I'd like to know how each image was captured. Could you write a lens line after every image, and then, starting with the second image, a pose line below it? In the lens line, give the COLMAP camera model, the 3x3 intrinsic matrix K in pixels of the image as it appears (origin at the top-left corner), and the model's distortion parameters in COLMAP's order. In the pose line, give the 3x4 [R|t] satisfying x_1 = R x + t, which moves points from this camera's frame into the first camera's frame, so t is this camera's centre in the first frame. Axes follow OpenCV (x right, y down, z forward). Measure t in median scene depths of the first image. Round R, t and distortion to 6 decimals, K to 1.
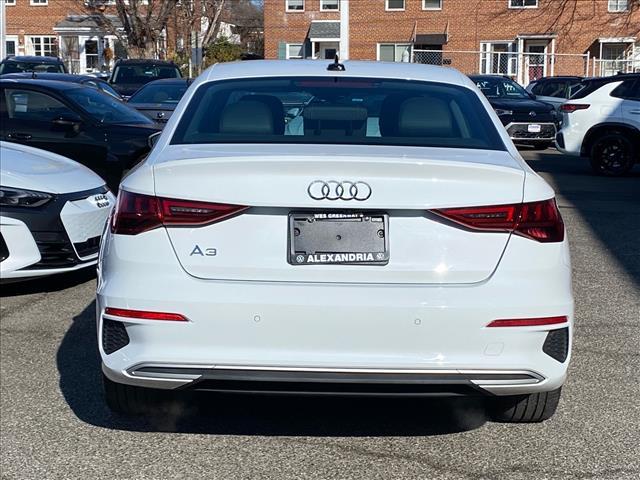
lens RADIAL K [[1105.4, 0, 320.1], [0, 1105.4, 239.5], [0, 0, 1]] dist [0.177378, 0.000000]
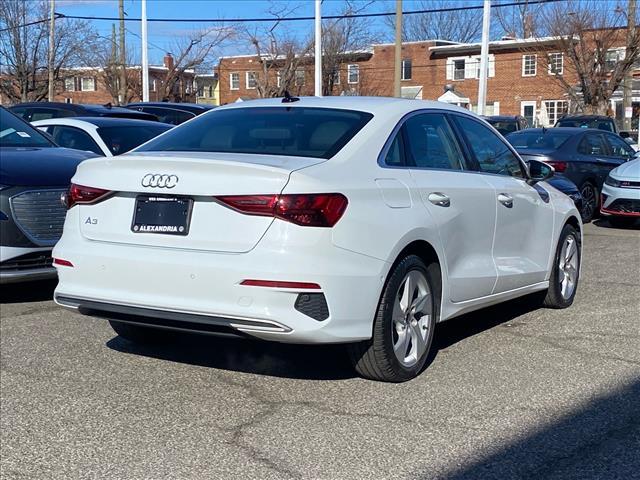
lens RADIAL K [[961.4, 0, 319.7], [0, 961.4, 240.9], [0, 0, 1]] dist [0.043727, 0.000000]
pose [[0.868859, 0.047879, -0.492739, 0.788464], [-0.065991, 0.997631, -0.019425, 0.041609], [0.490641, 0.049394, 0.869961, 0.032819]]
